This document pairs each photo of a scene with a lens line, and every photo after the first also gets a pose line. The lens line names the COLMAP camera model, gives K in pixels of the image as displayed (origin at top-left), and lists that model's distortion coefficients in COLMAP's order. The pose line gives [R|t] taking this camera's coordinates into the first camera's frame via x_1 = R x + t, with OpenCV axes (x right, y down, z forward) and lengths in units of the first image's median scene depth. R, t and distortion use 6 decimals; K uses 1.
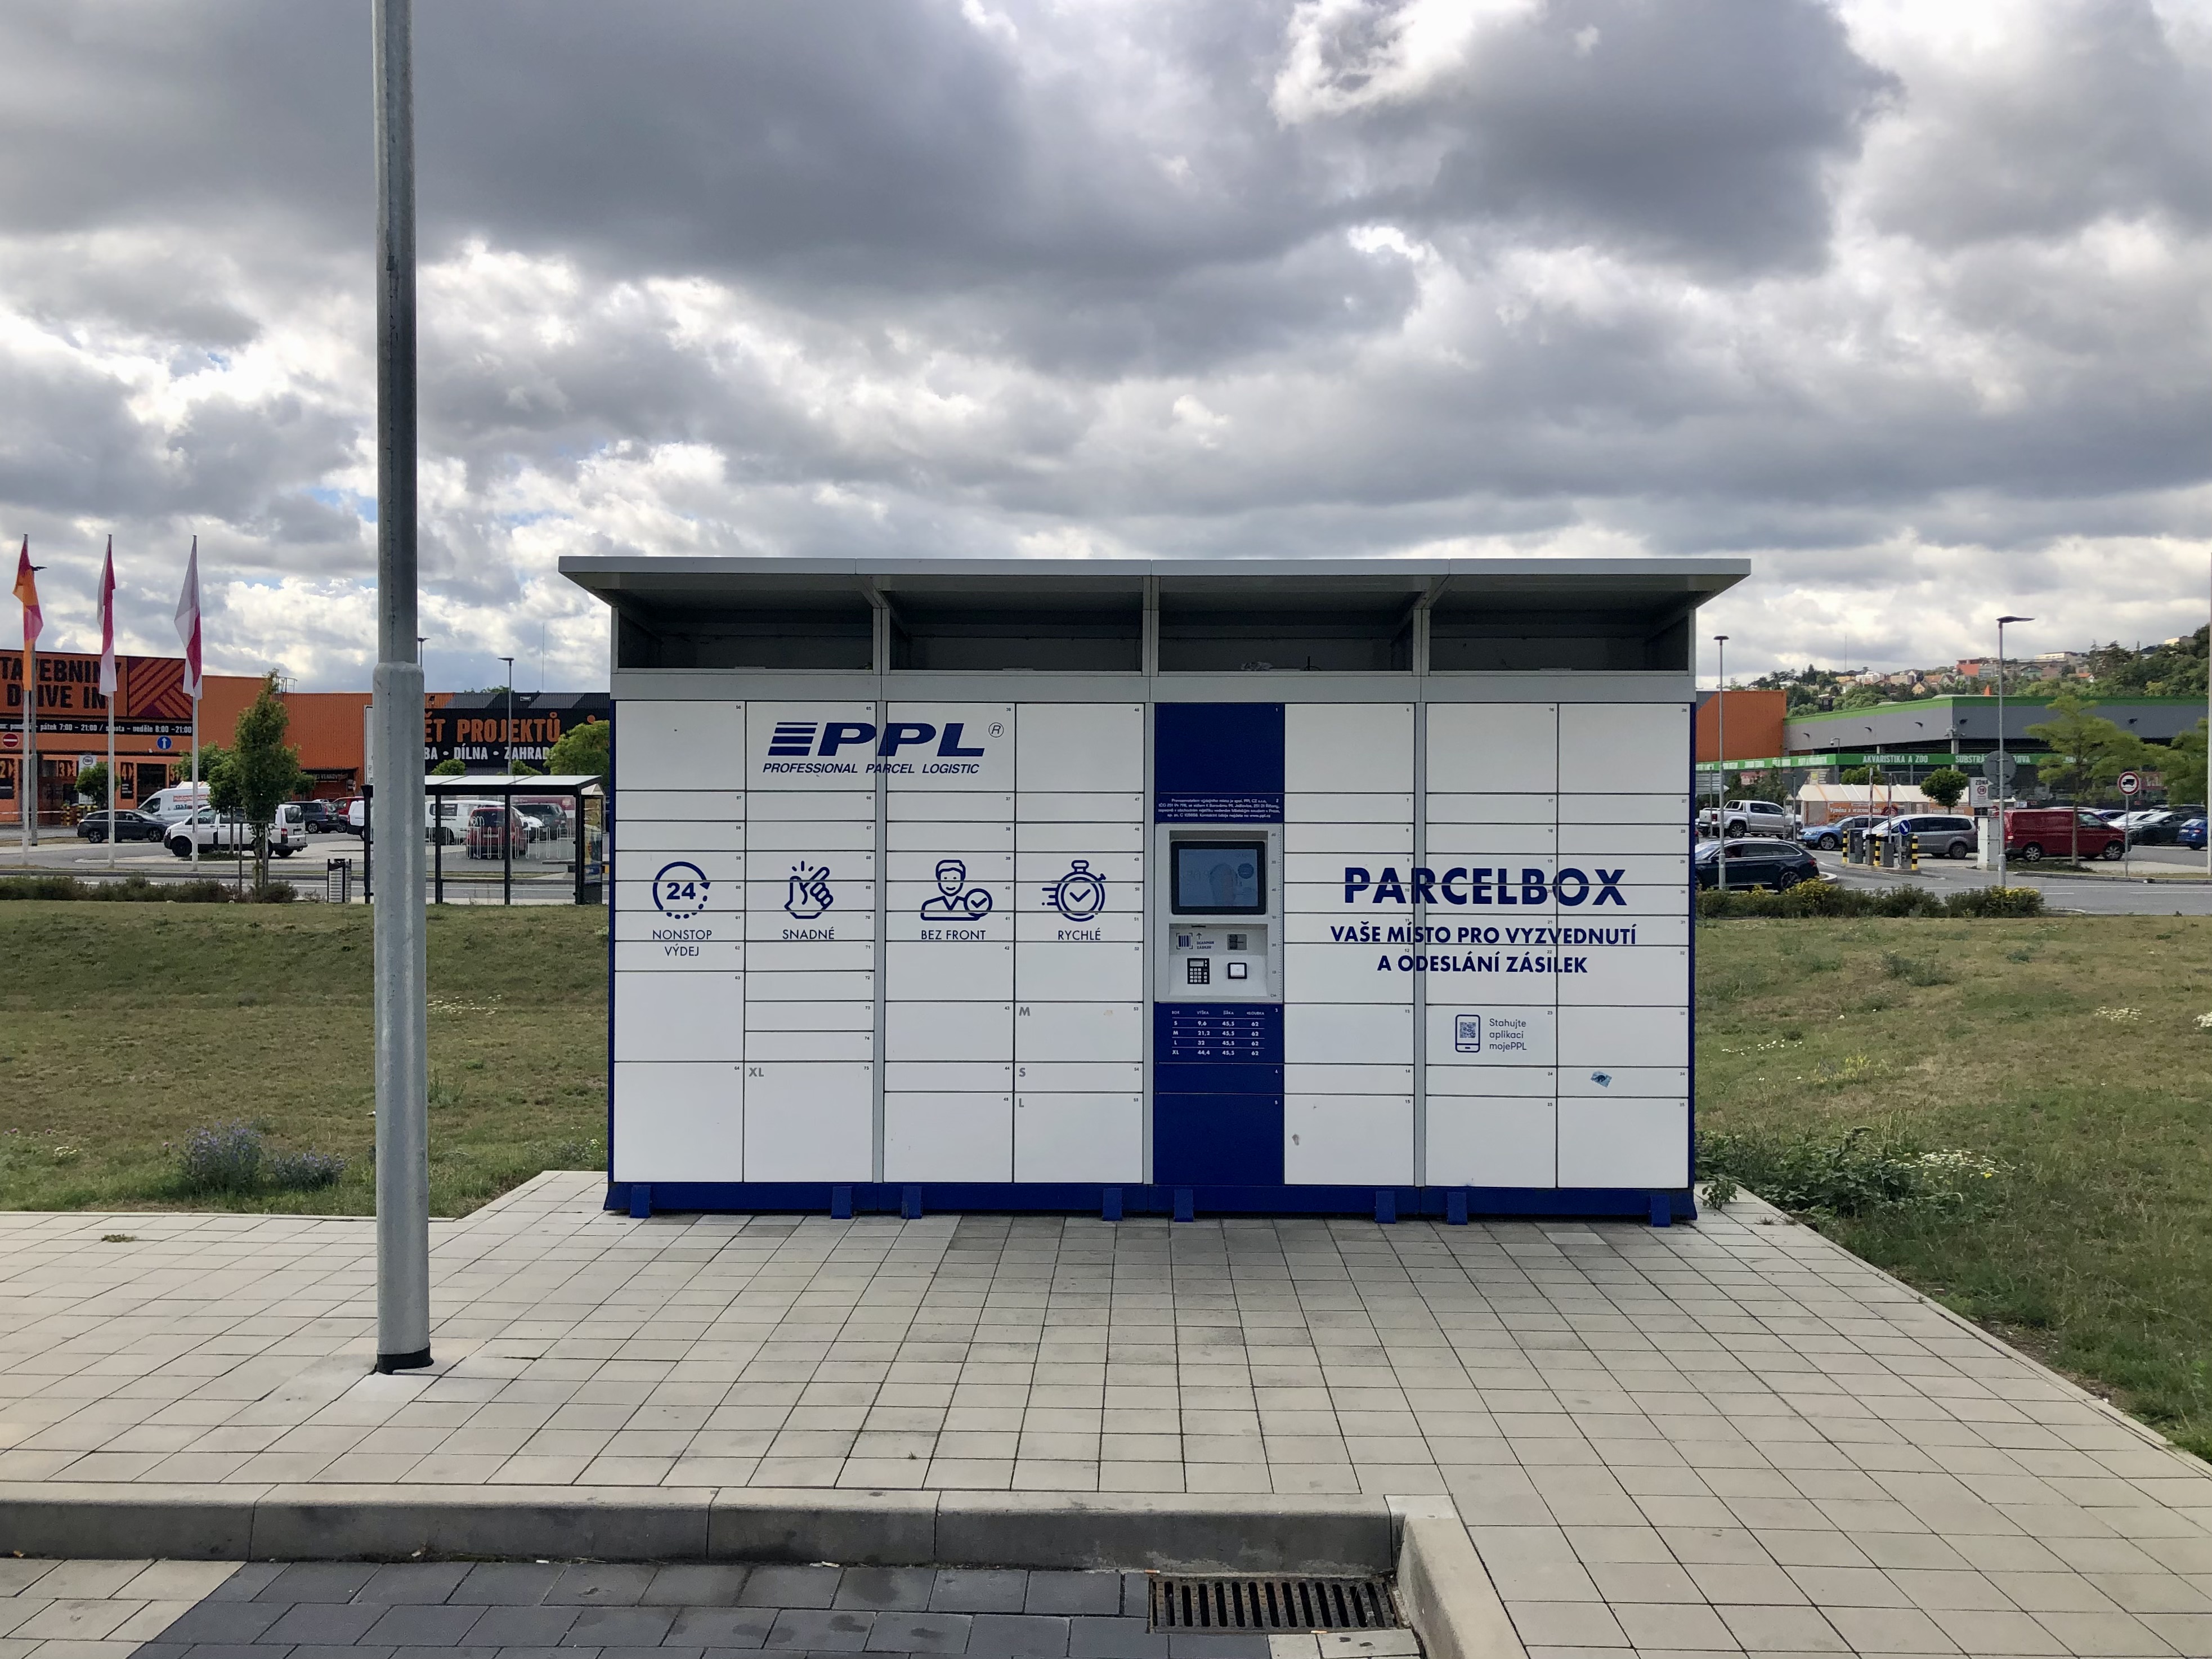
lens RADIAL K [[1800.9, 0, 1106.0], [0, 1800.9, 829.5], [0, 0, 1]] dist [0.100806, 0.000974]
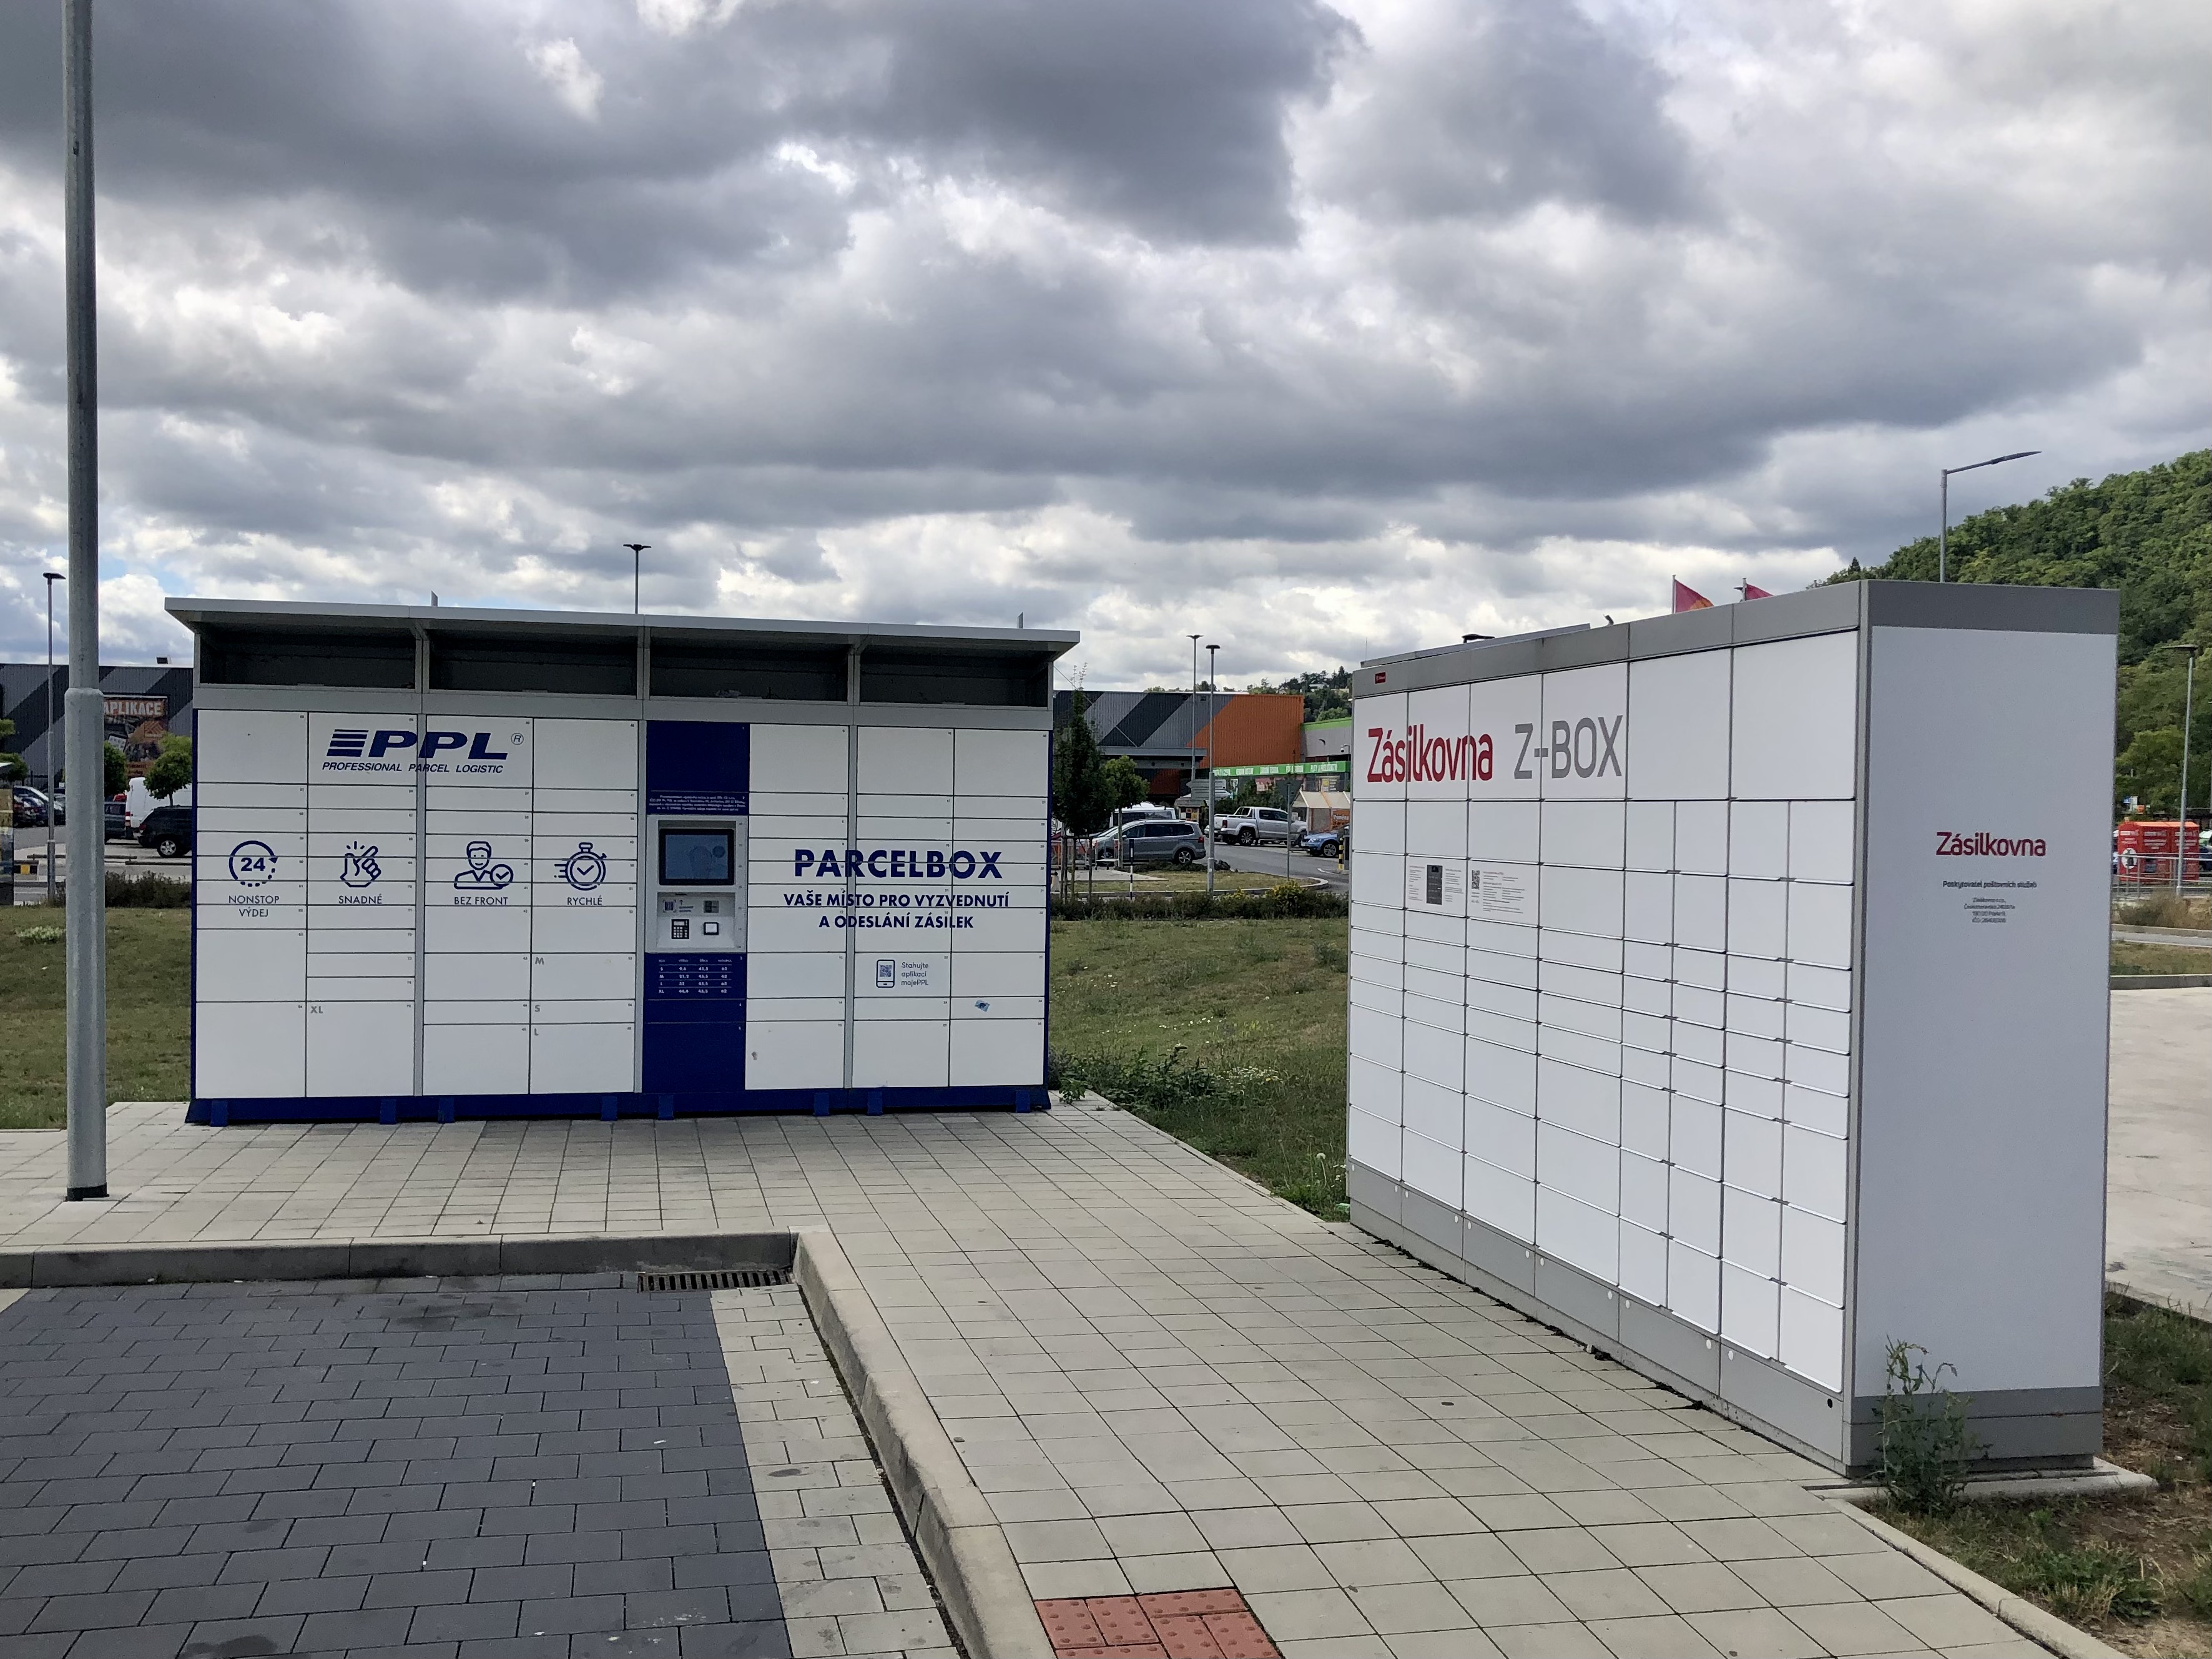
lens RADIAL K [[2073.0, 0, 1106.0], [0, 2073.0, 829.5], [0, 0, 1]] dist [0.101105, -0.265550]
pose [[0.969793, 0.009169, 0.243757, -0.017181], [-0.008473, 0.999956, -0.003905, 0.010614], [-0.243782, 0.001721, 0.969829, -0.525472]]
